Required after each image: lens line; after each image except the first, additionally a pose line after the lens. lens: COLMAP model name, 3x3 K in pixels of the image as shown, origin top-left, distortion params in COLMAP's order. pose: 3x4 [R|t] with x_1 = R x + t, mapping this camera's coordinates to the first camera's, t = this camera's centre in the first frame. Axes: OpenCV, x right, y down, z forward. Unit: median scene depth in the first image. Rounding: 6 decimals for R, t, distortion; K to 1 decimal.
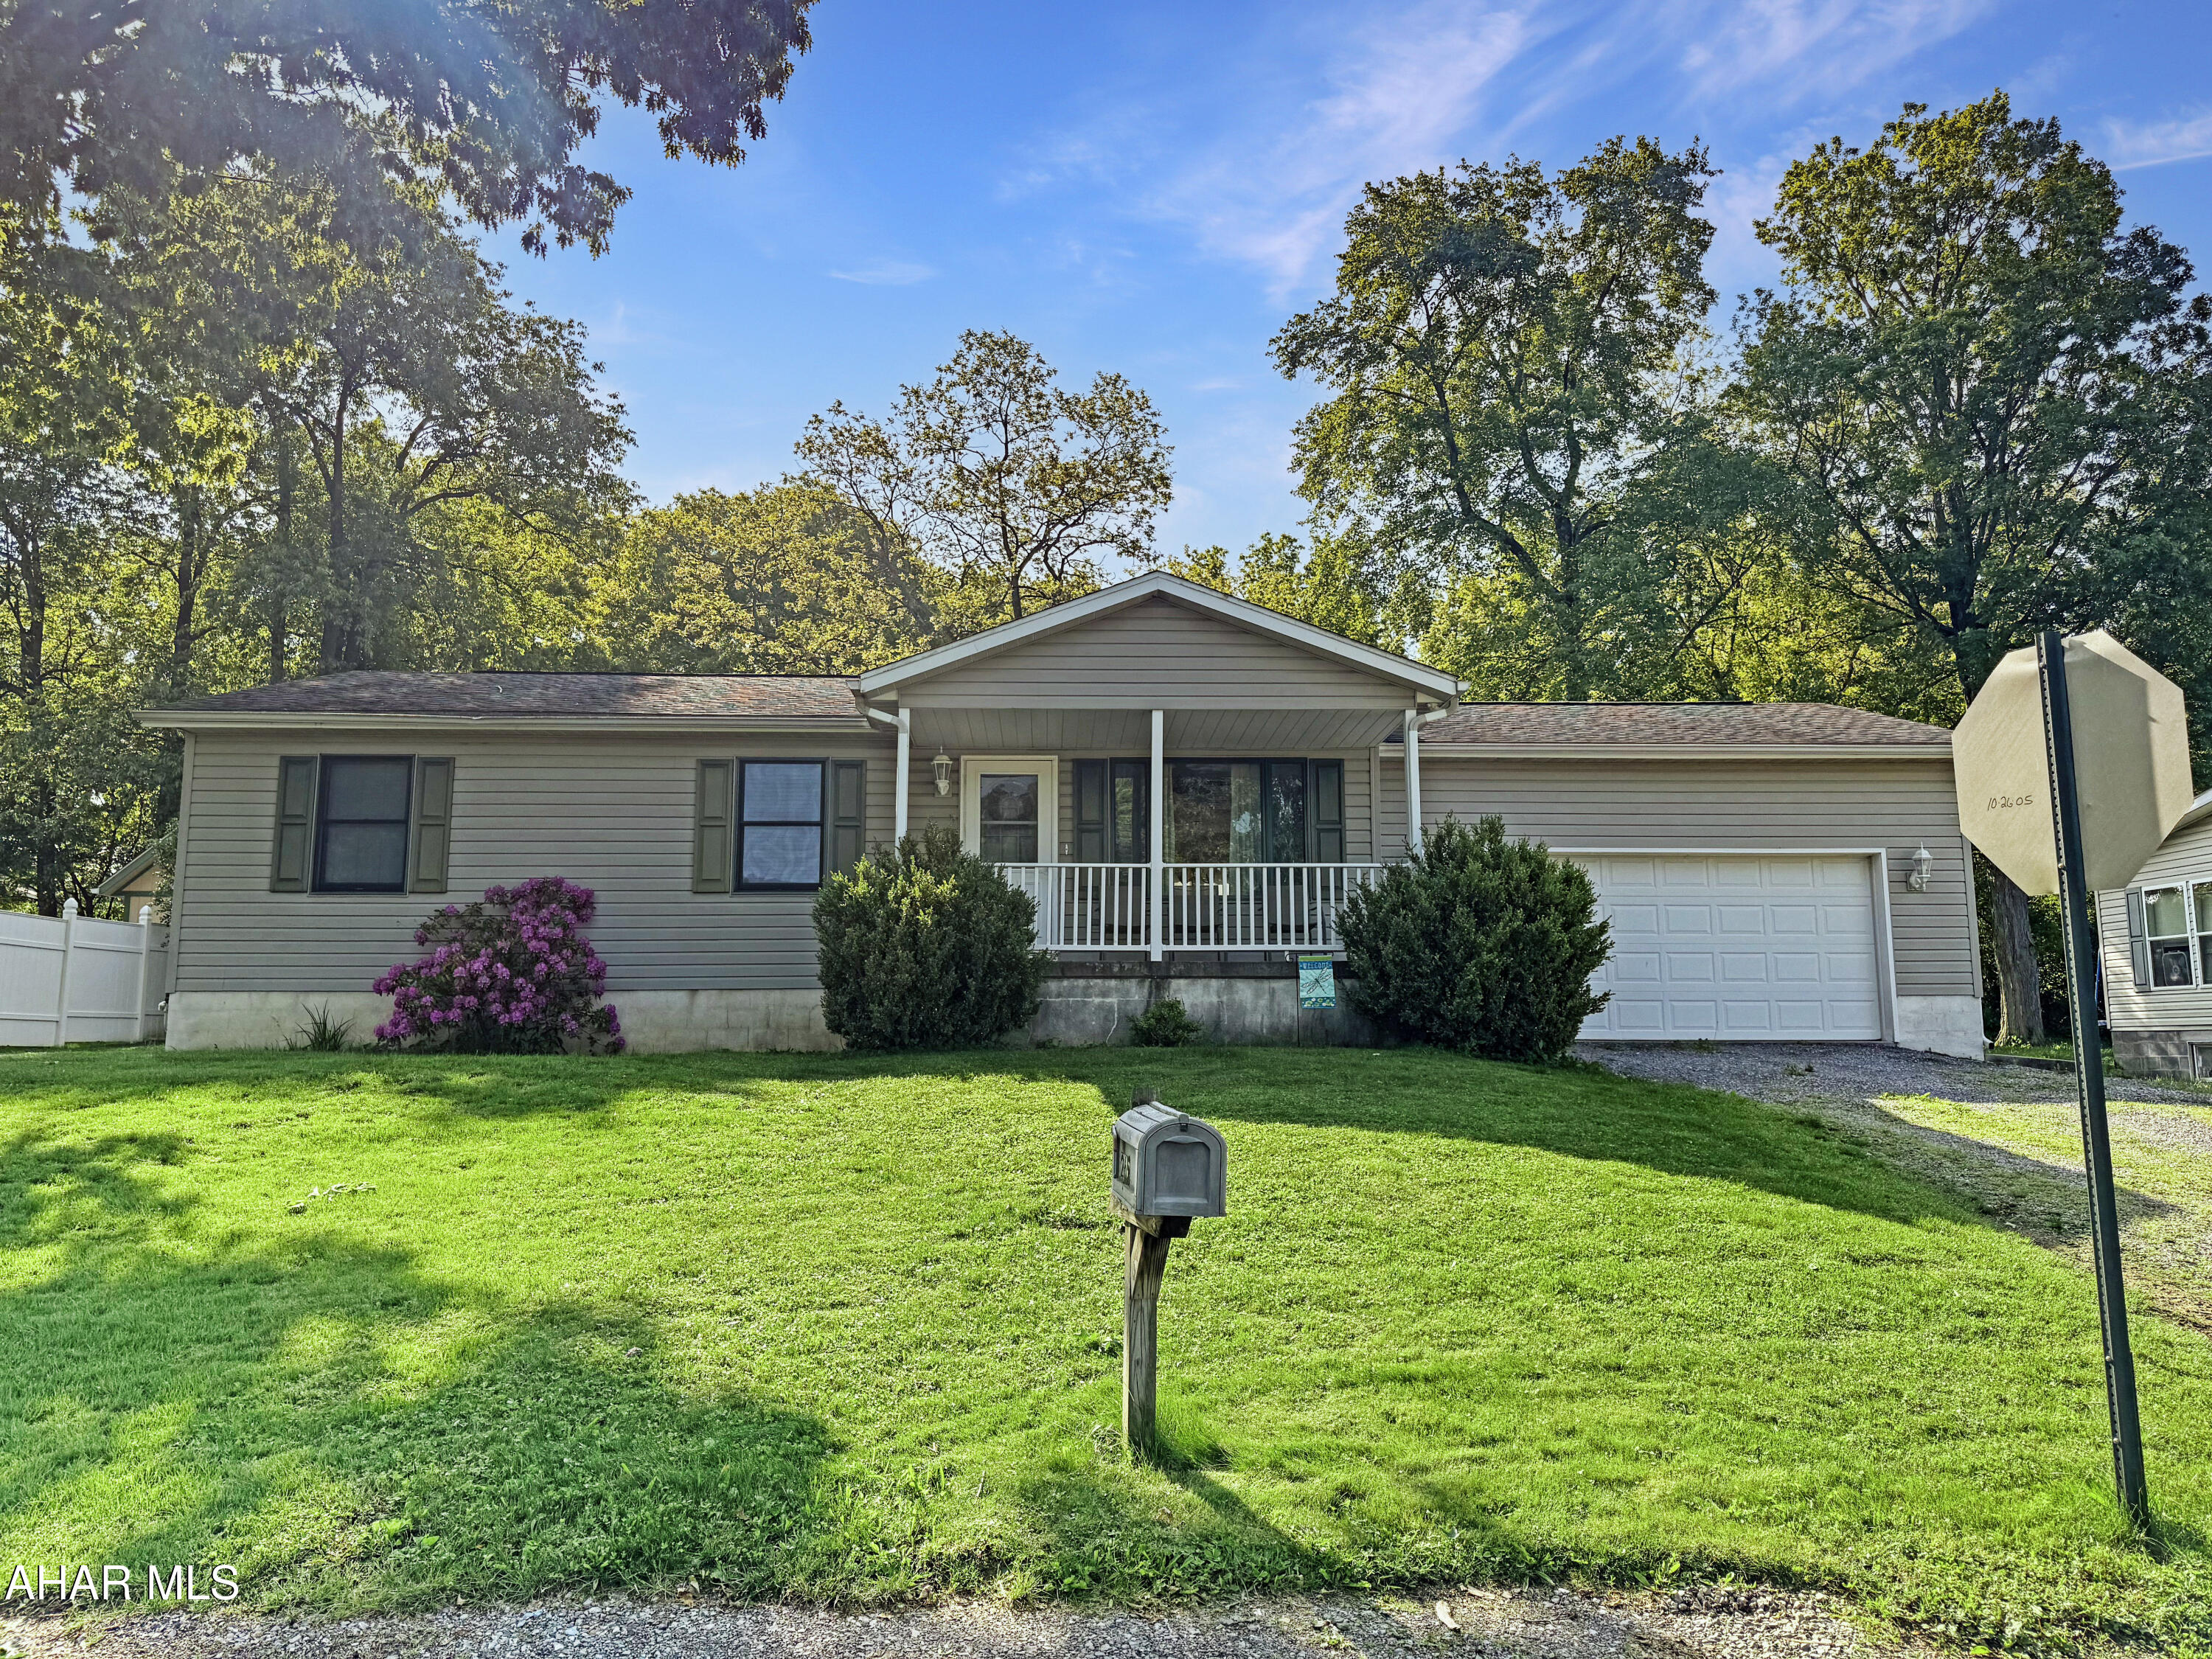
lens RADIAL K [[1559.9, 0, 1116.0], [0, 1559.9, 819.4], [0, 0, 1]] dist [0.042113, -0.030724]
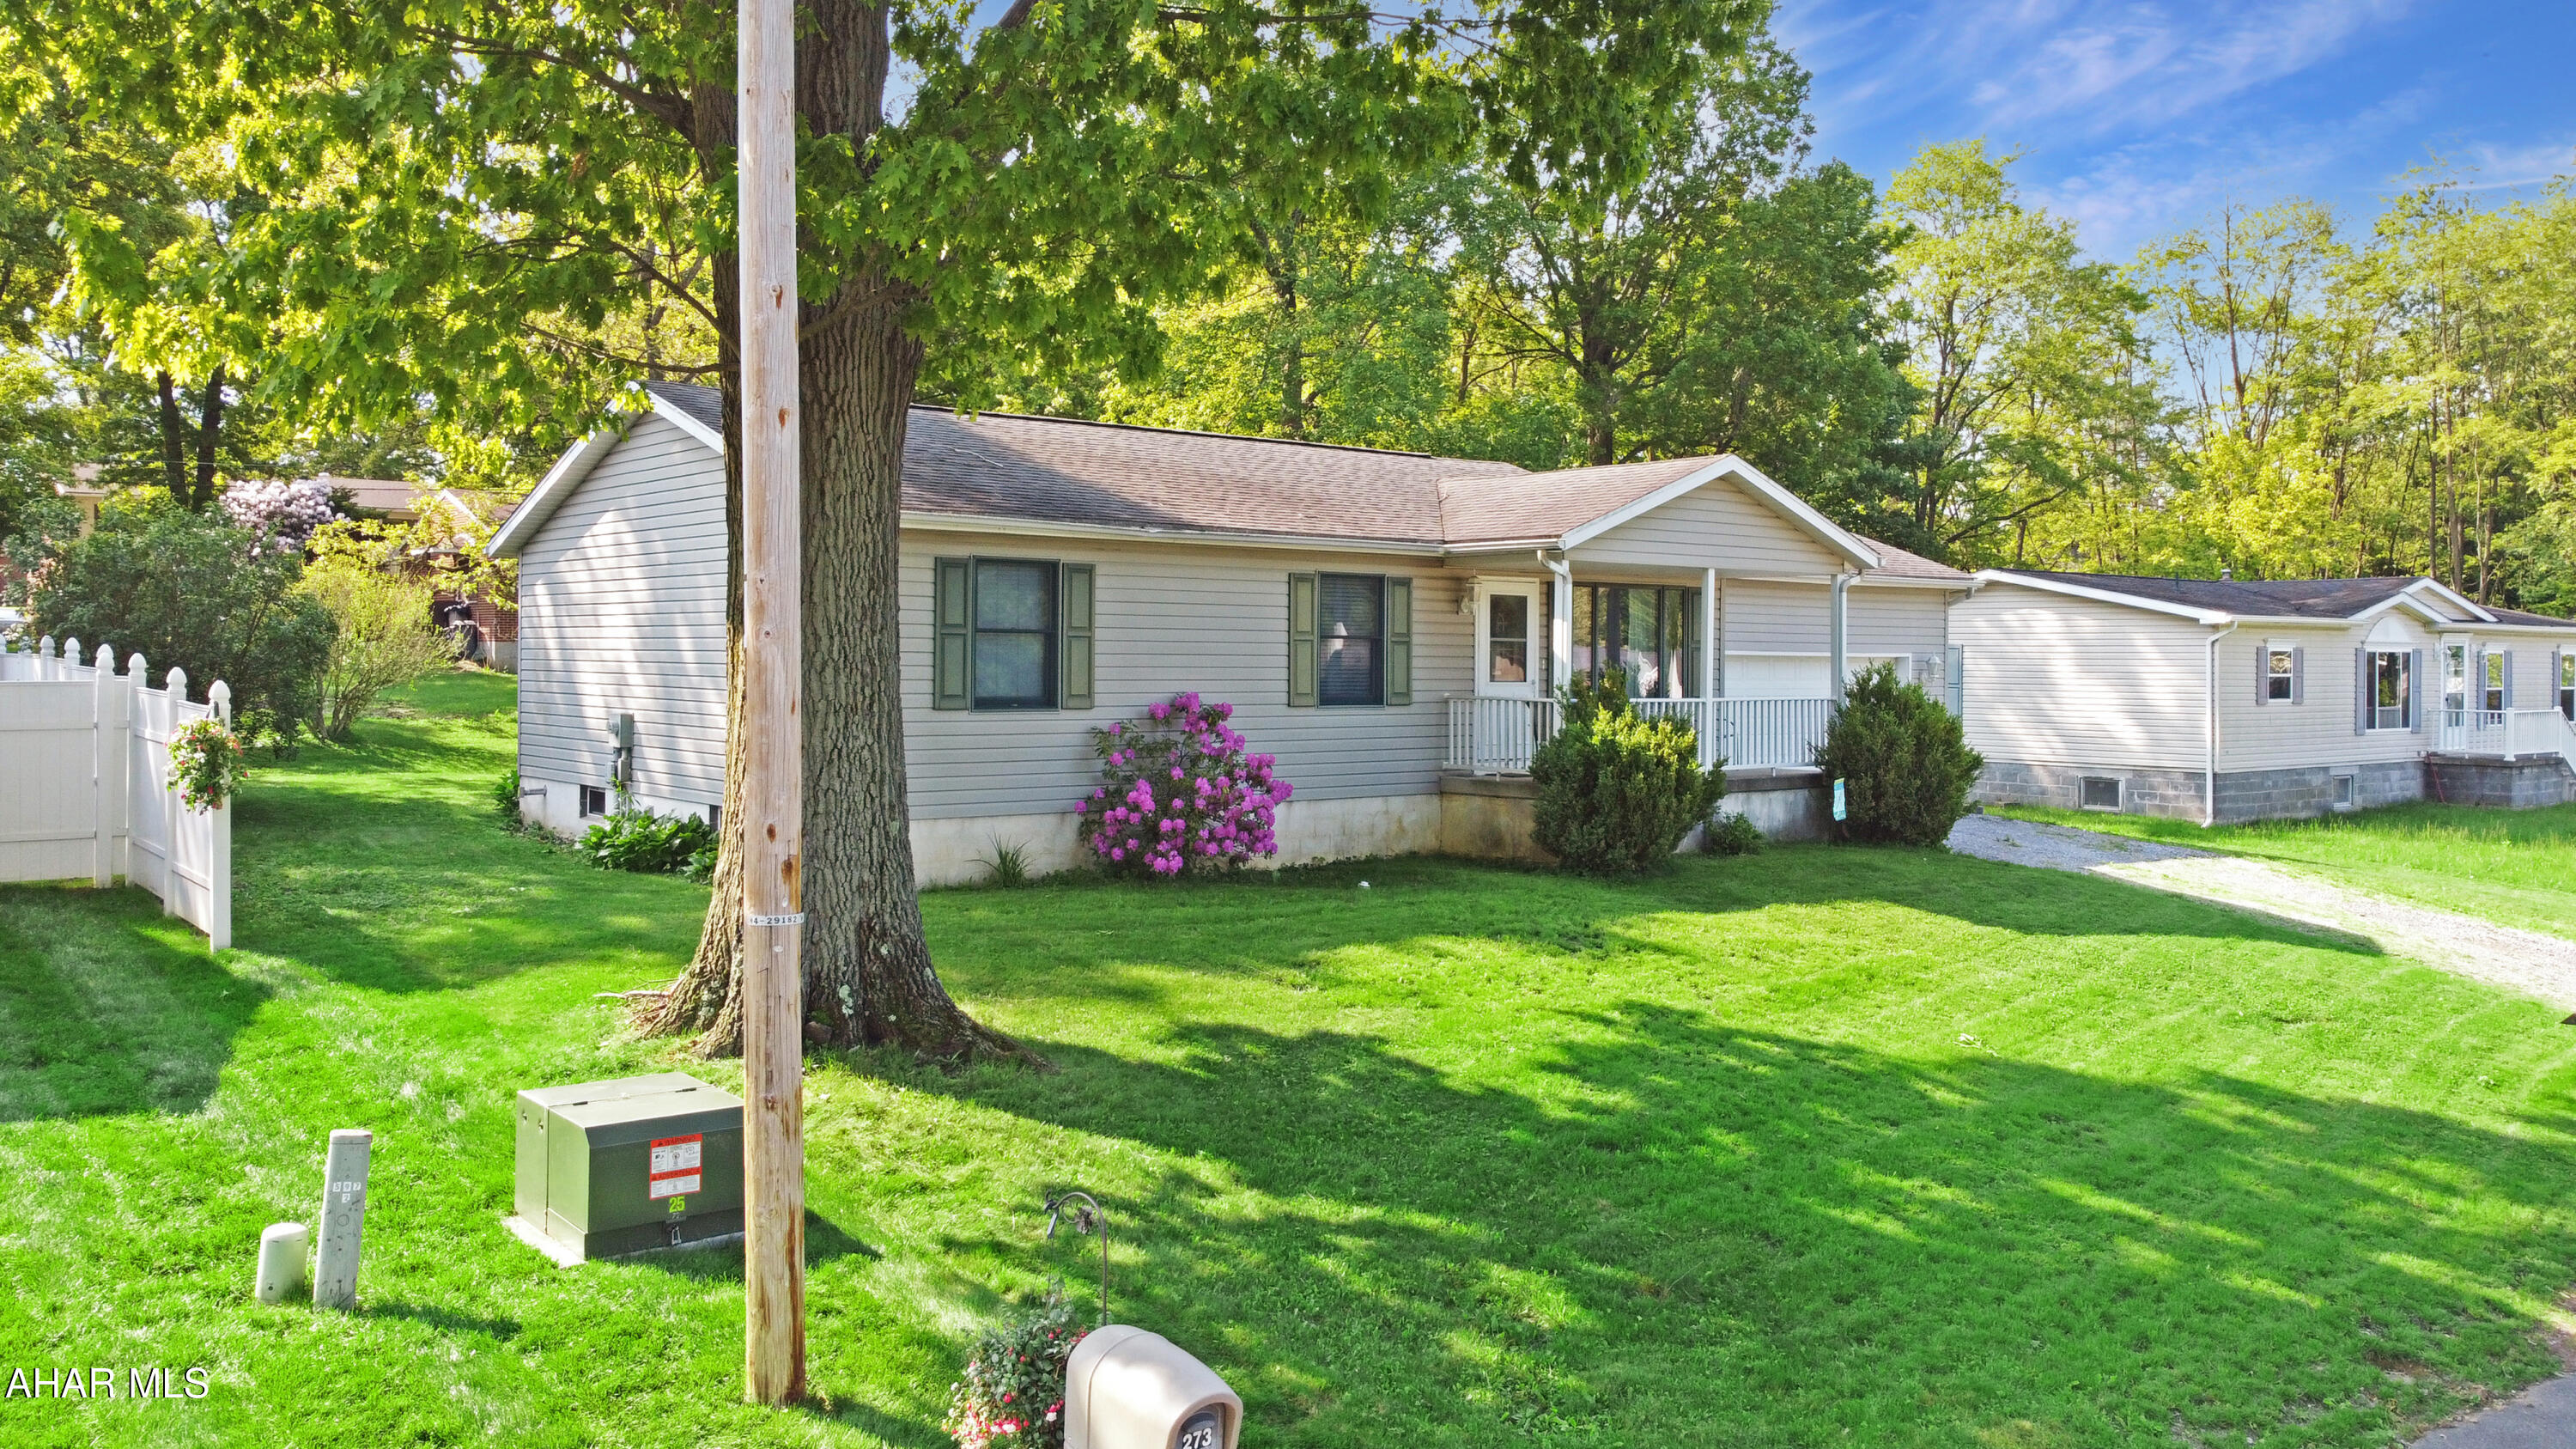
lens RADIAL K [[2039.0, 0, 1284.8], [0, 2039.0, 718.3], [0, 0, 1]] dist [-0.034049, 0.036355]
pose [[0.758877, -0.018131, 0.650981, -1.309919], [-0.113161, 0.980734, 0.159232, -0.181347], [-0.641327, -0.194503, 0.742205, -0.004453]]
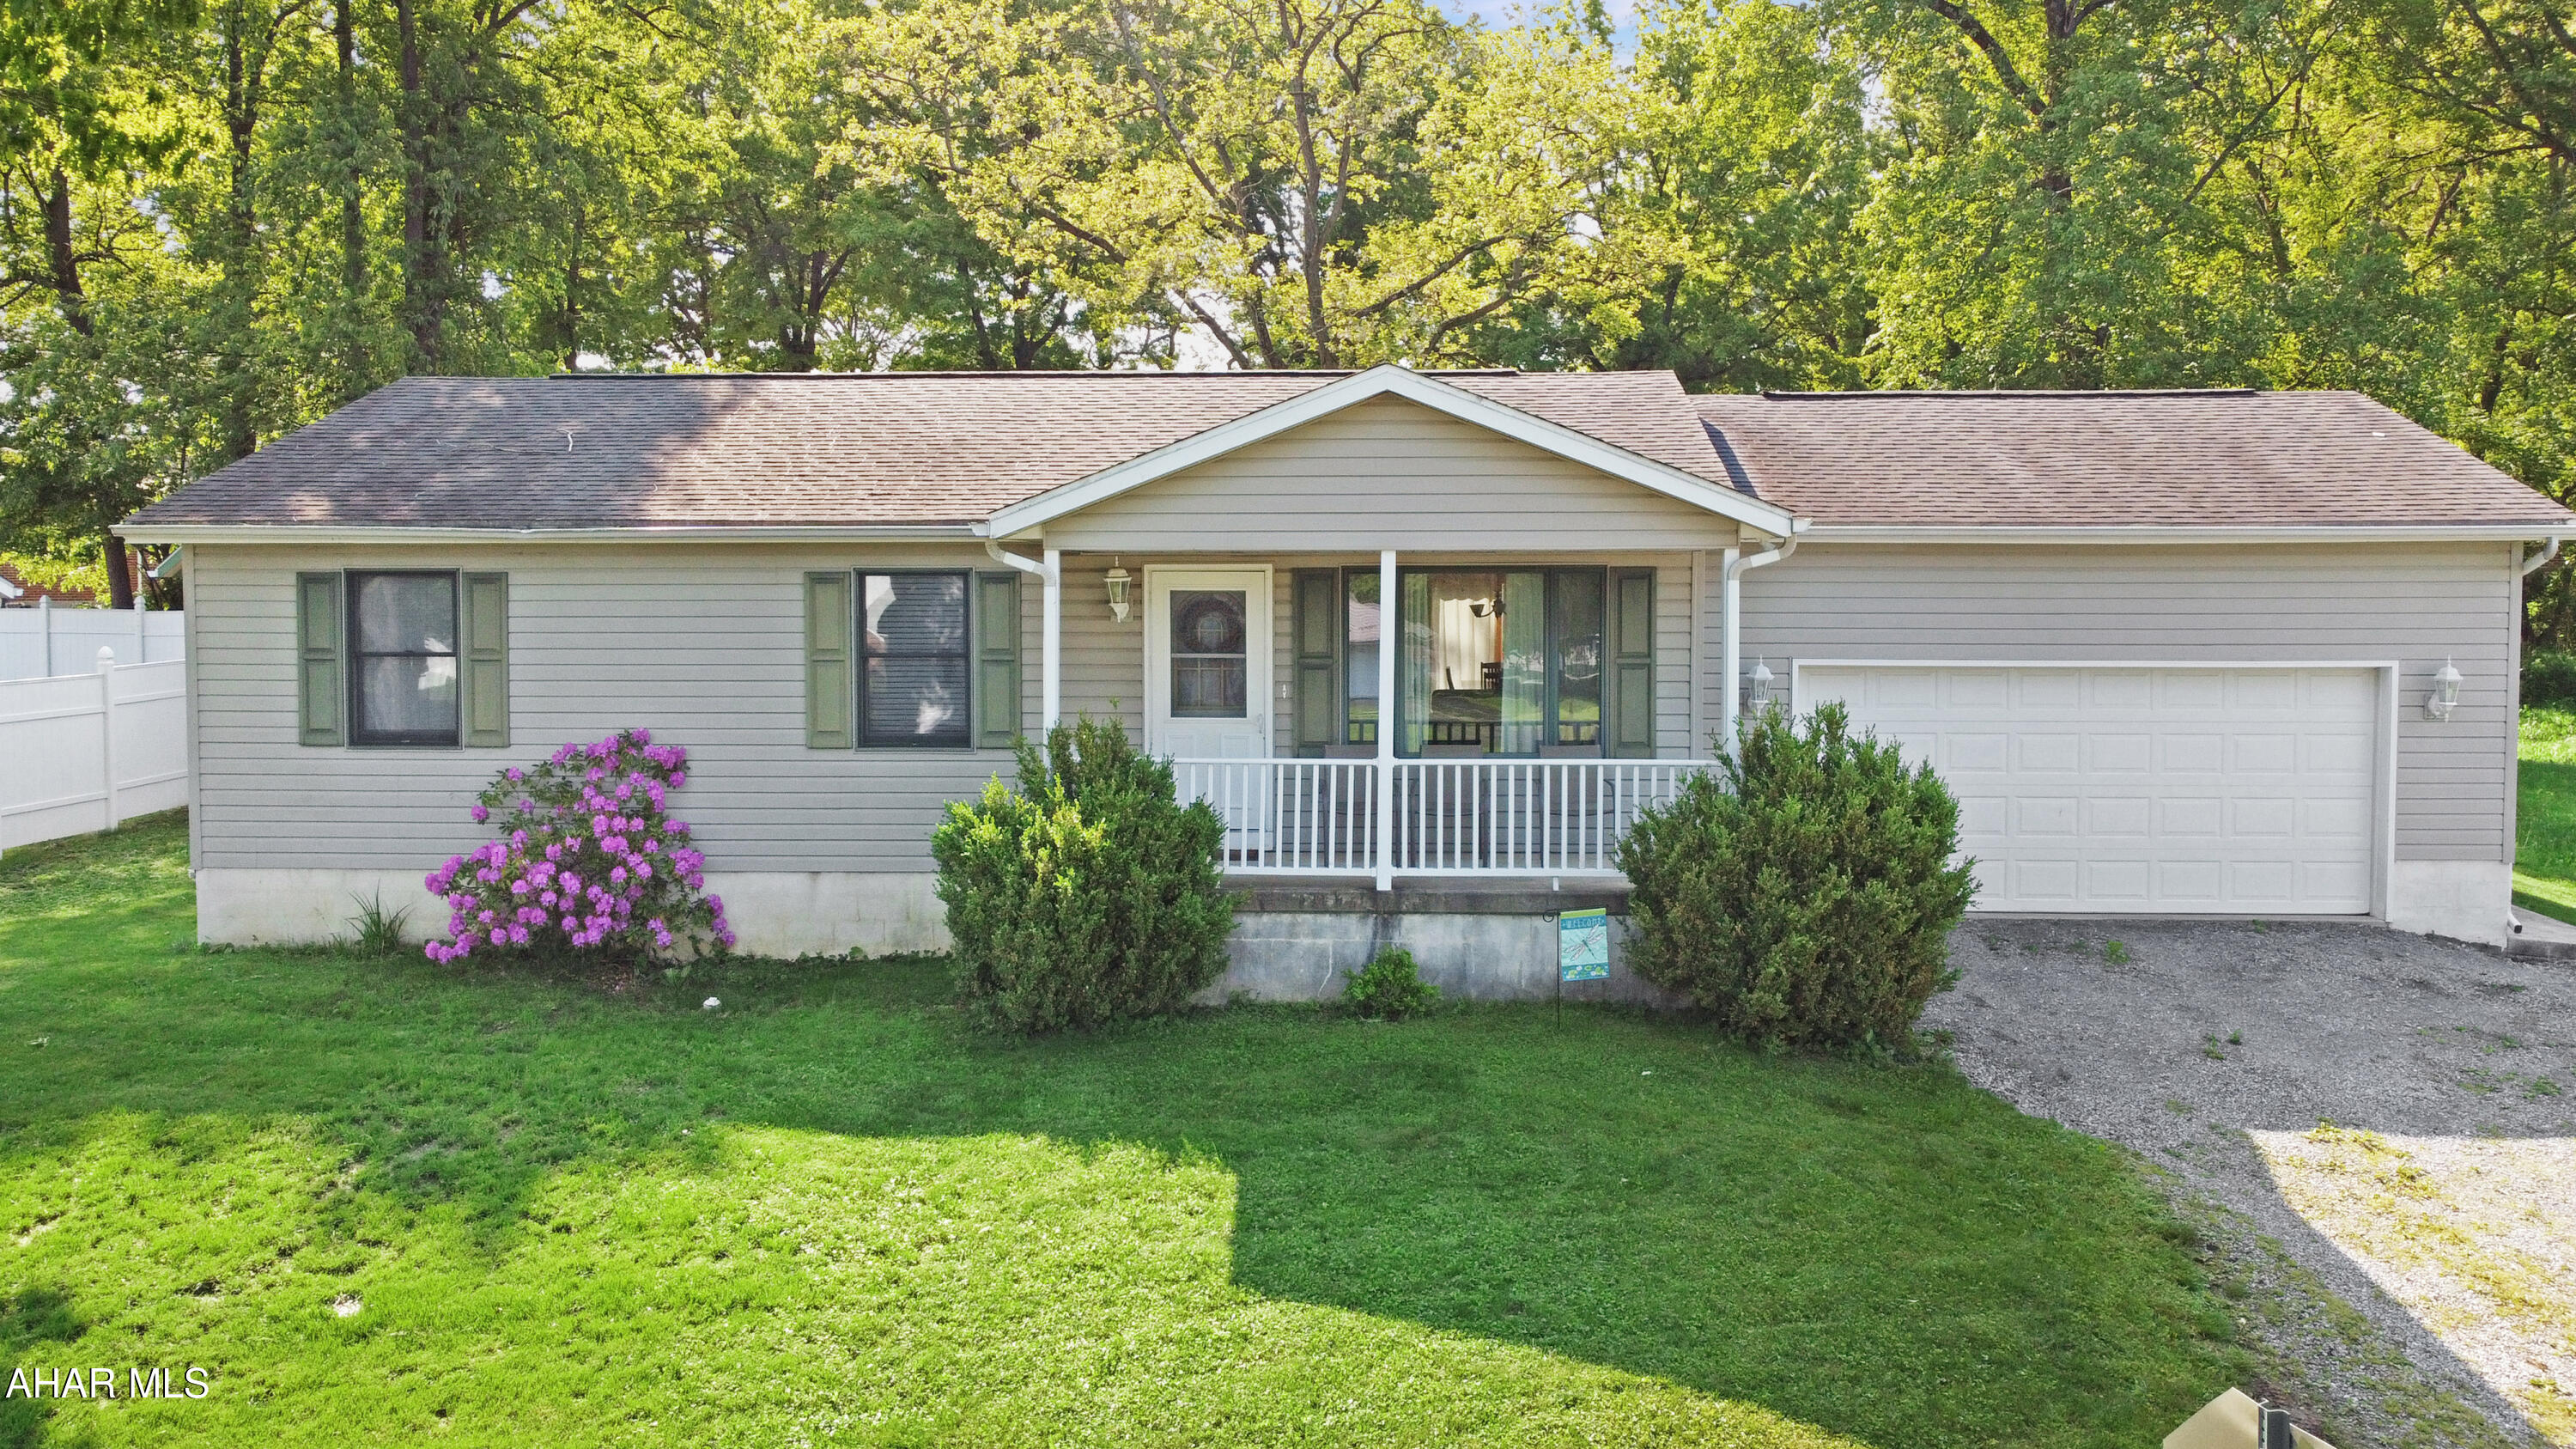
lens RADIAL K [[2039.0, 0, 1297.6], [0, 2039.0, 735.6], [0, 0, 1]] dist [-0.034049, 0.036355]
pose [[0.996874, -0.001431, -0.078990, 0.060373], [0.016265, 0.982134, 0.187476, -0.165179], [0.077311, -0.188175, 0.979088, 0.028806]]
